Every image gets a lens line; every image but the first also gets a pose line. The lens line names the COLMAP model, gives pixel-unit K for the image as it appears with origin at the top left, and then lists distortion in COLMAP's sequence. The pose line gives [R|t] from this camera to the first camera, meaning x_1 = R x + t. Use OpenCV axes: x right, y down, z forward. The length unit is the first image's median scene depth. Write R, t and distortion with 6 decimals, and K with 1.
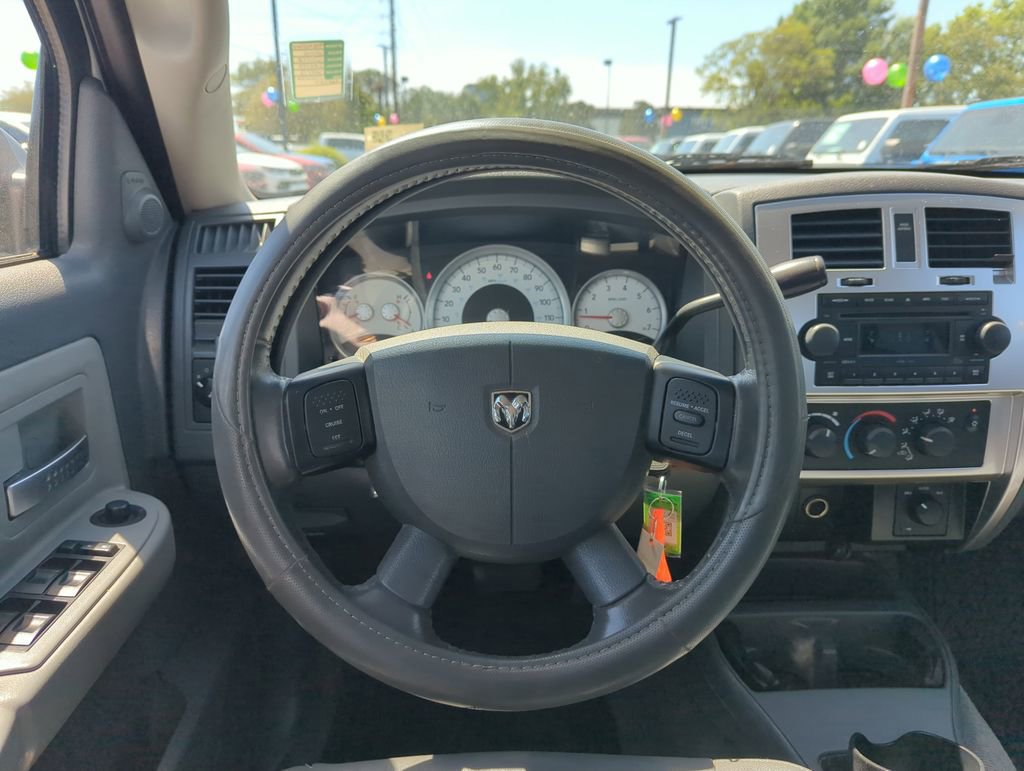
lens RADIAL K [[758.4, 0, 502.2], [0, 758.4, 381.6], [0, 0, 1]] dist [0.057429, -0.072101]
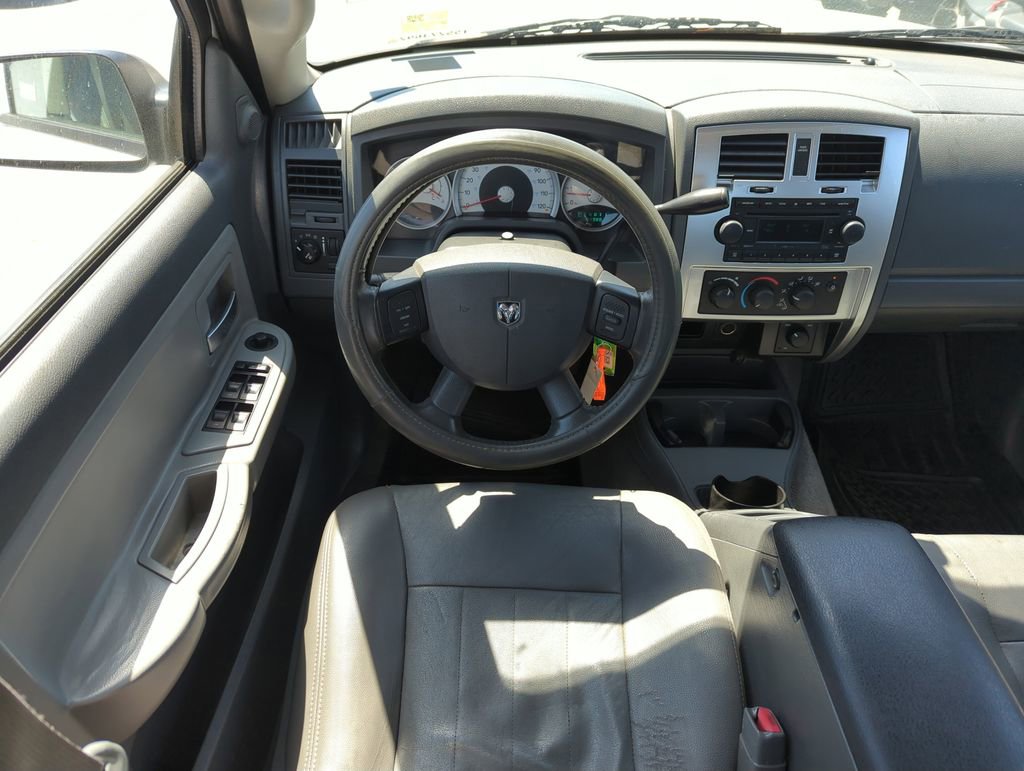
lens RADIAL K [[747.7, 0, 508.3], [0, 747.7, 384.0], [0, 0, 1]] dist [0.061287, -0.067181]
pose [[0.999531, 0.030511, -0.002615, 0.014130], [-0.027547, 0.933155, 0.358418, -0.280190], [0.013376, -0.358178, 0.933558, -0.421355]]
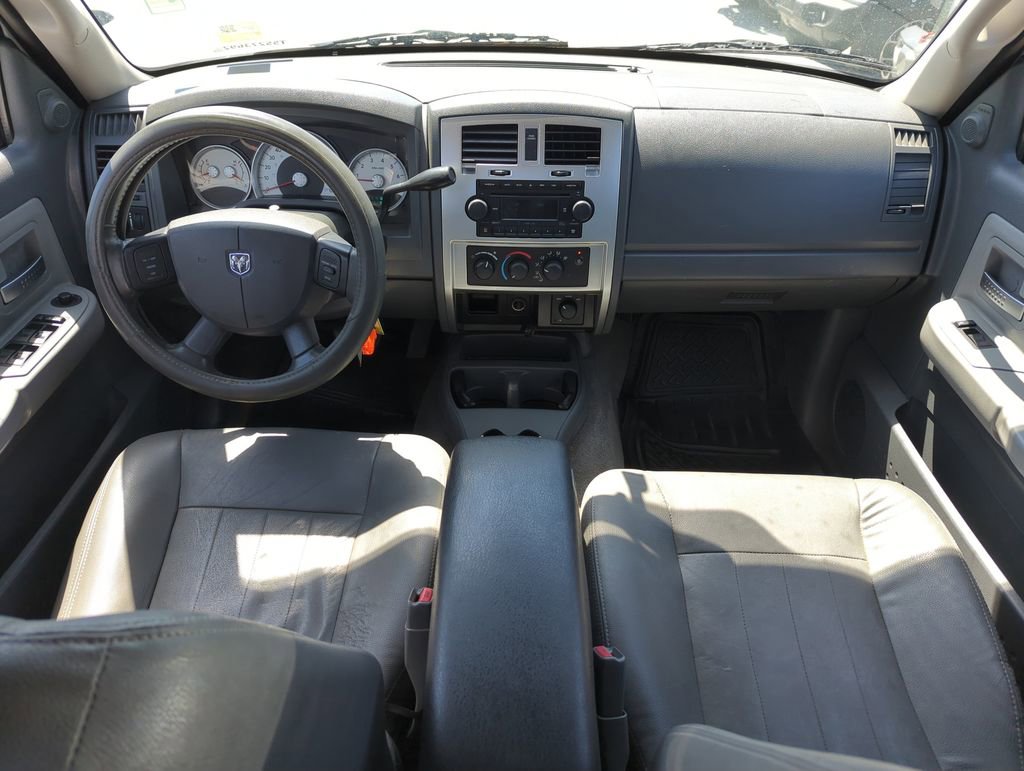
lens RADIAL K [[743.7, 0, 506.6], [0, 743.7, 398.7], [0, 0, 1]] dist [0.059989, -0.065851]
pose [[0.999263, 0.035455, -0.014685, 0.516692], [-0.028550, 0.942526, 0.332911, -0.206841], [0.025645, -0.332247, 0.942844, -0.660679]]
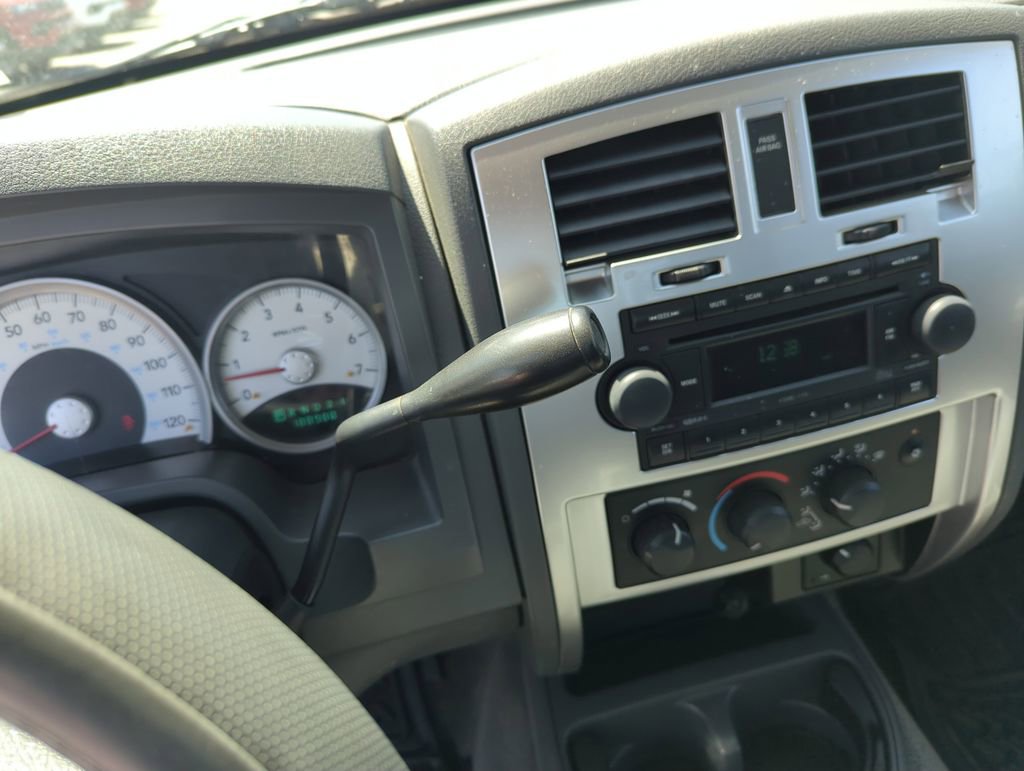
lens RADIAL K [[785.1, 0, 512.0], [0, 785.1, 385.5], [0, 0, 1]] dist [0.002772, -0.000666]
pose [[0.974933, -0.207442, 0.080452, 0.290259], [0.180695, 0.949176, 0.257710, -0.214742], [-0.129823, -0.236713, 0.962867, 0.496315]]
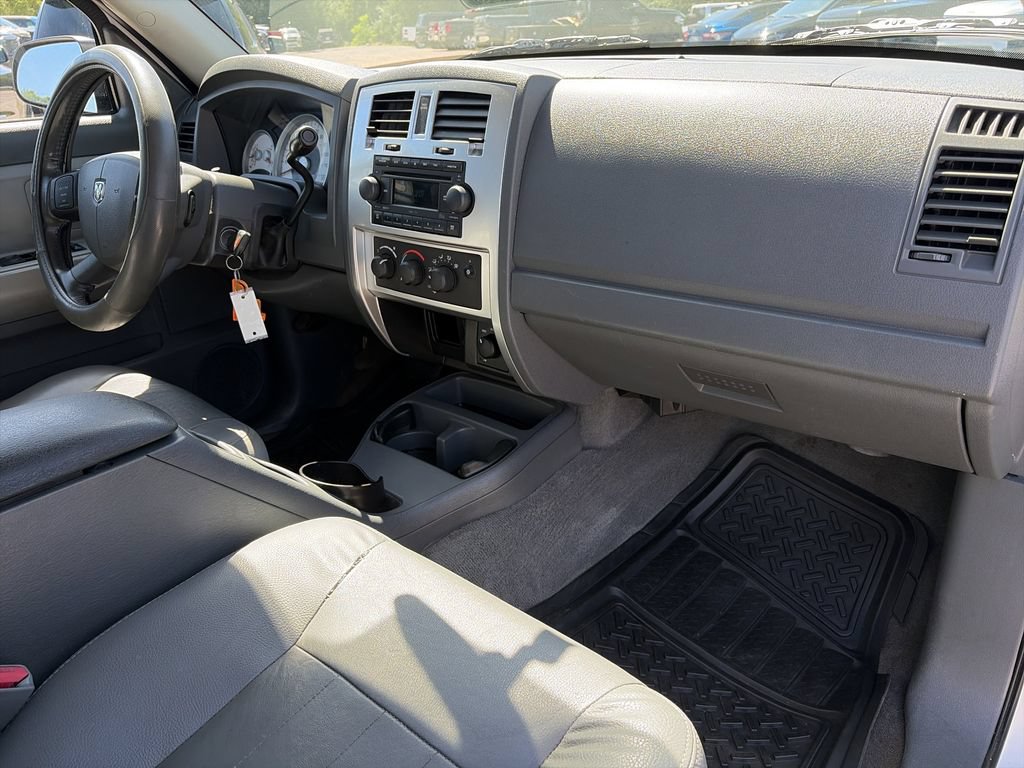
lens RADIAL K [[758.4, 0, 502.2], [0, 758.4, 380.1], [0, 0, 1]] dist [0.057429, -0.072101]
pose [[0.731439, 0.243828, -0.636824, 1.563034], [-0.163300, 0.969345, 0.183582, -0.011001], [0.662065, -0.030286, 0.748834, 0.105319]]
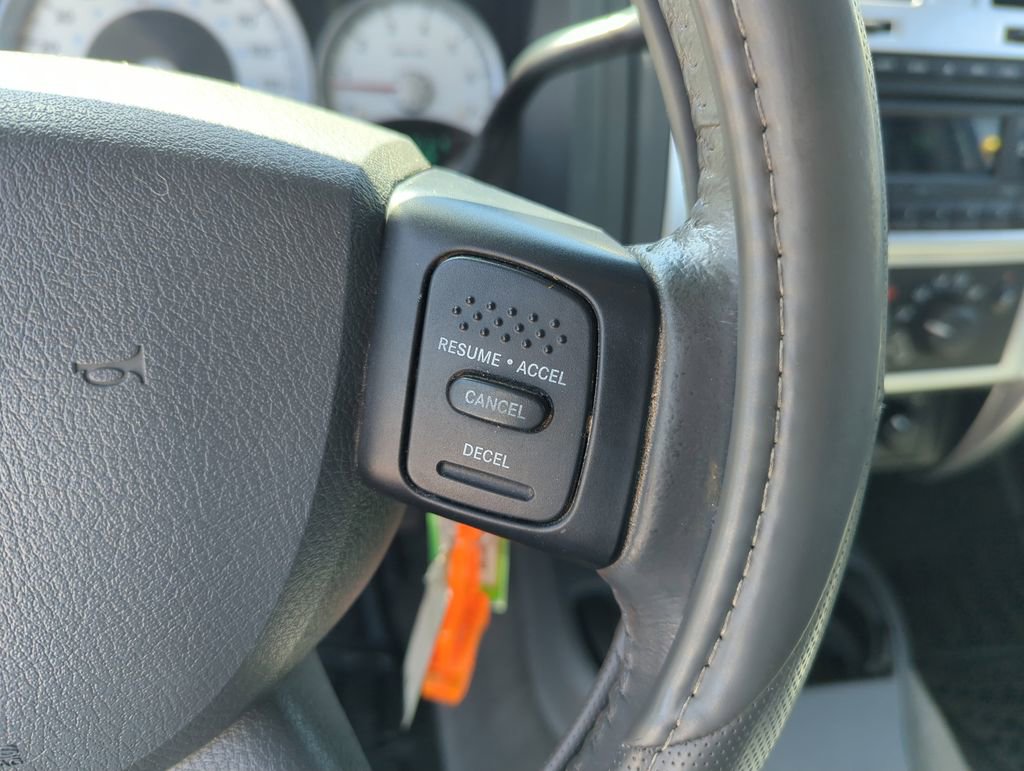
lens RADIAL K [[798.7, 0, 527.4], [0, 798.7, 387.7], [0, 0, 1]] dist [0.049554, -0.118415]
pose [[0.980654, -0.031066, 0.193270, 0.135131], [-0.014975, 0.972526, 0.232310, -0.017903], [-0.195177, -0.230710, 0.953246, 0.486618]]
